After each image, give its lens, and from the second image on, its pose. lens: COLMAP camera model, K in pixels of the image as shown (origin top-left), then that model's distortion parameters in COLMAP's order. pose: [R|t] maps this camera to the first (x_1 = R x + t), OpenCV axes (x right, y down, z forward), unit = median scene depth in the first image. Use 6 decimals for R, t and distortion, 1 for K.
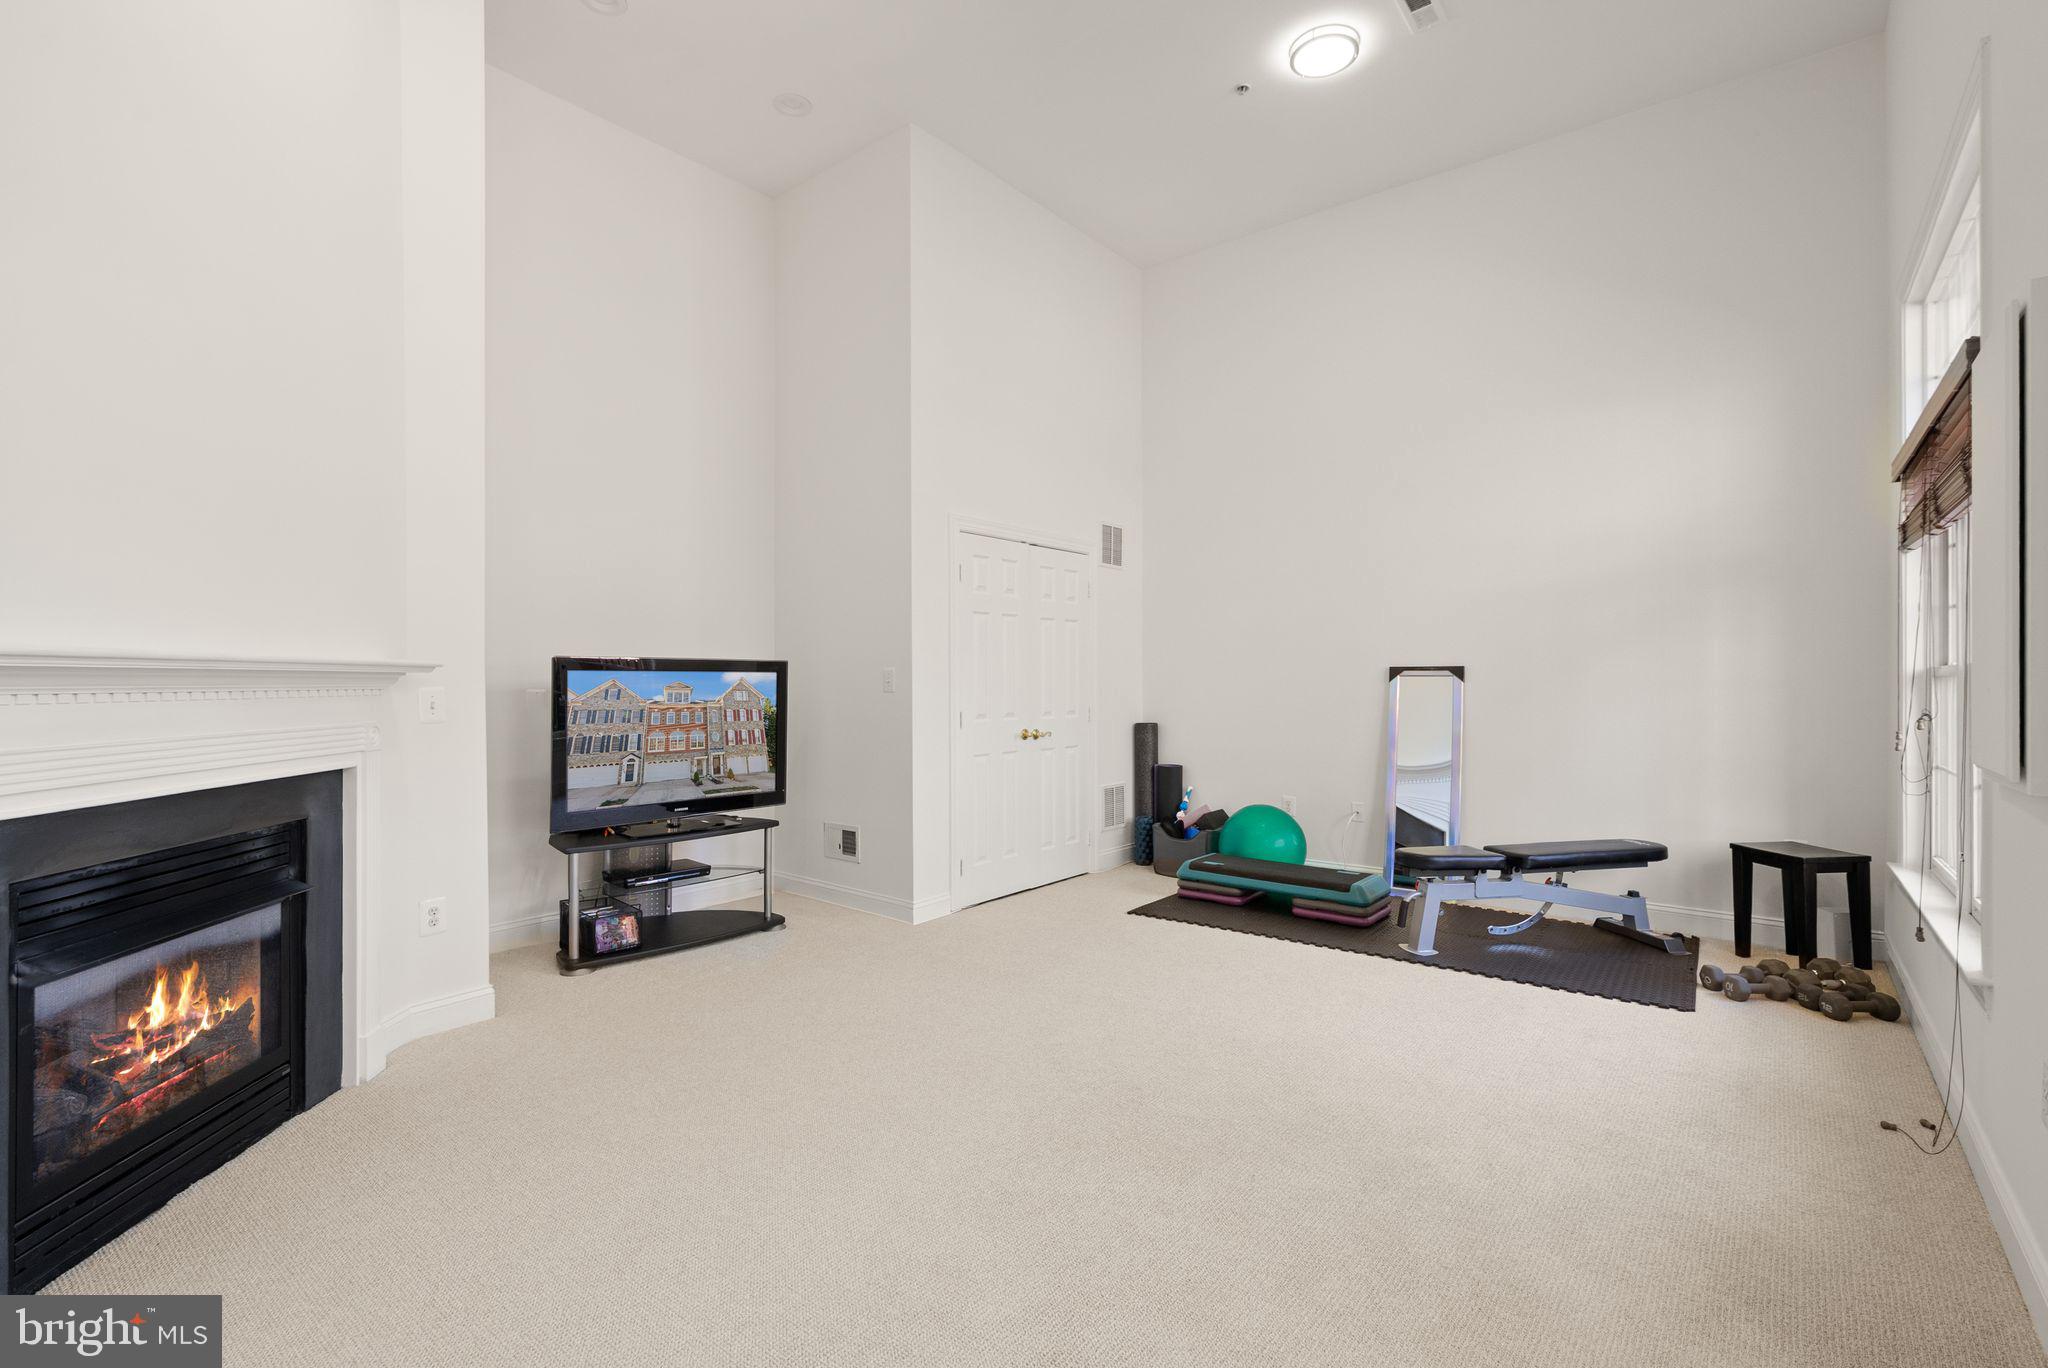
lens RADIAL K [[976.1, 0, 1026.7], [0, 976.1, 674.5], [0, 0, 1]] dist [-0.000409, -0.000076]
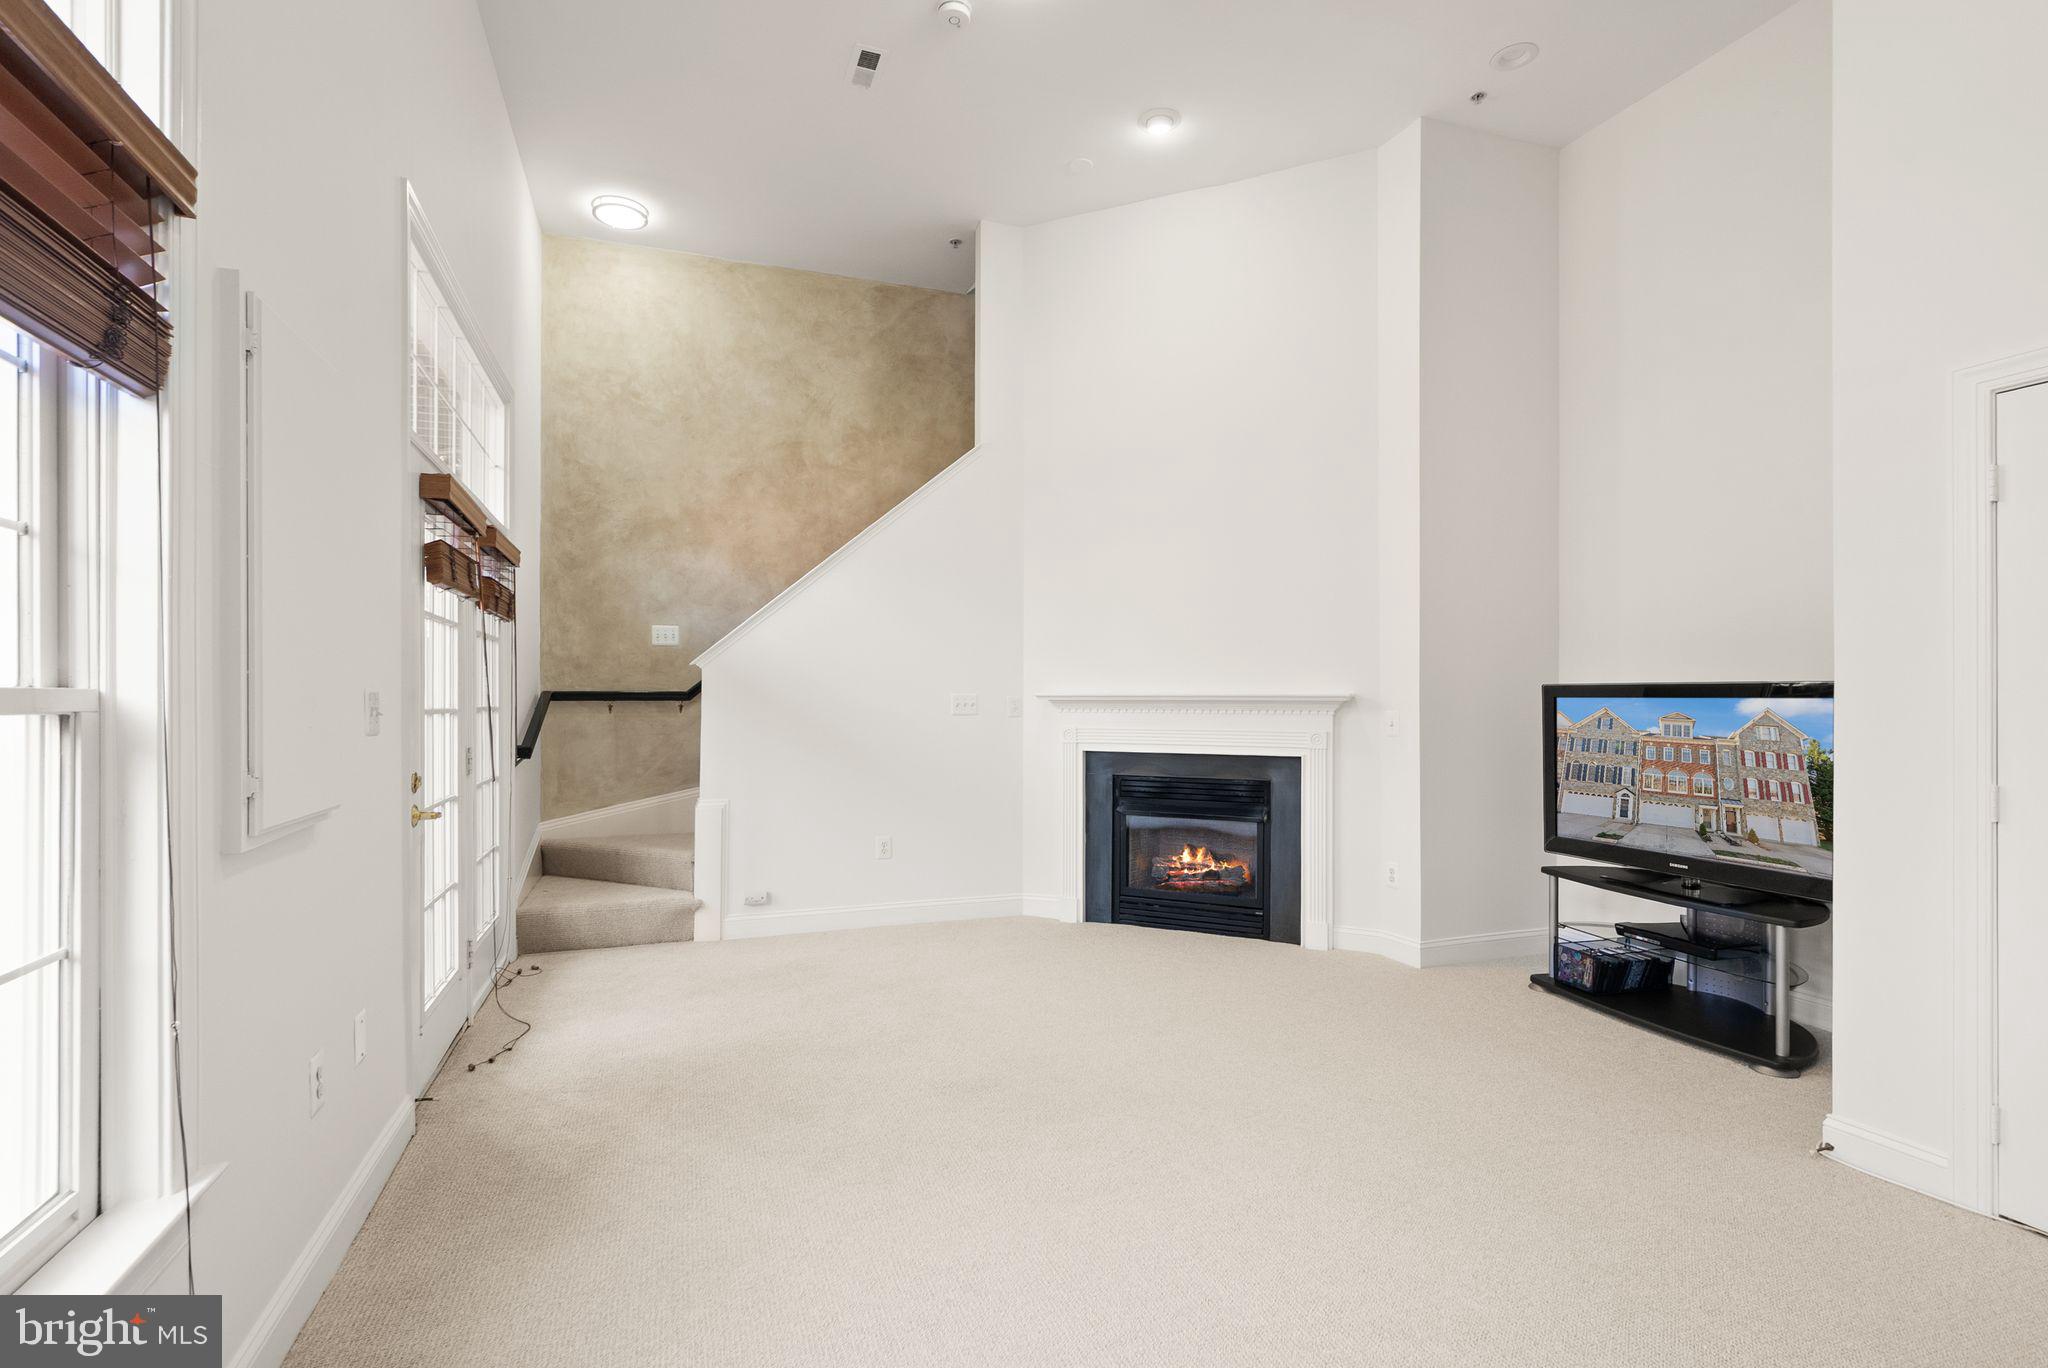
lens RADIAL K [[970.0, 0, 1020.4], [0, 970.0, 690.3], [0, 0, 1]] dist [-0.000504, -0.000005]
pose [[-0.503966, 0.001618, -0.863722, 0.666284], [0.004504, 0.999990, -0.000755, -0.013626], [0.863712, -0.004271, -0.503968, 0.947699]]
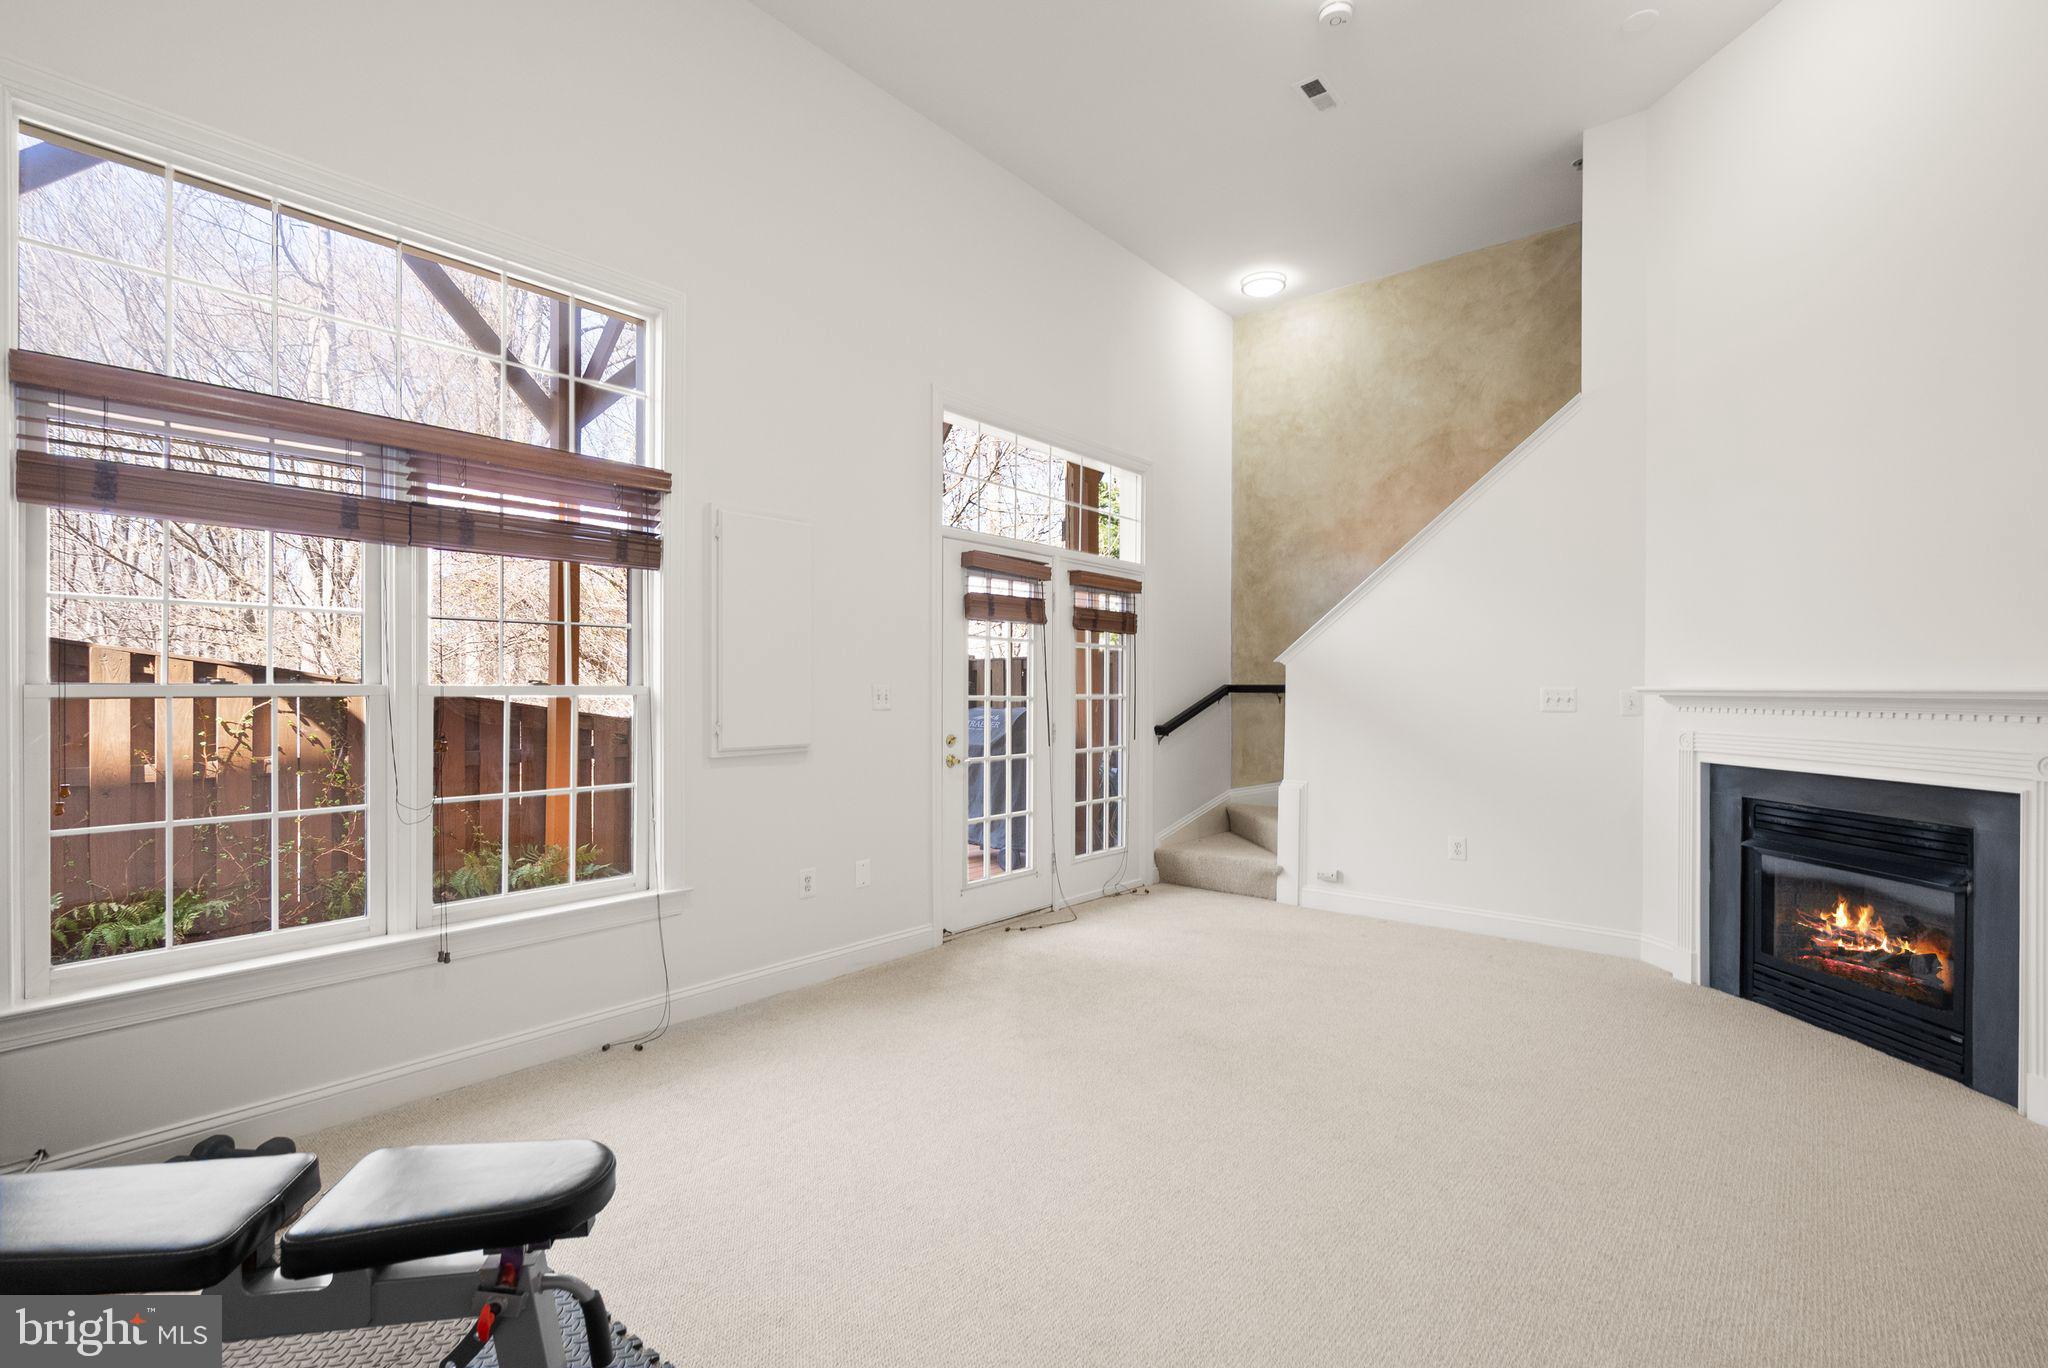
lens RADIAL K [[937.1, 0, 1019.2], [0, 937.1, 688.9], [0, 0, 1]] dist [0.000606, 0.000050]
pose [[-0.999994, 0.002243, 0.002730, 0.223906], [0.002242, 0.999997, -0.000279, -0.009810], [-0.002731, -0.000273, -0.999996, 1.310232]]
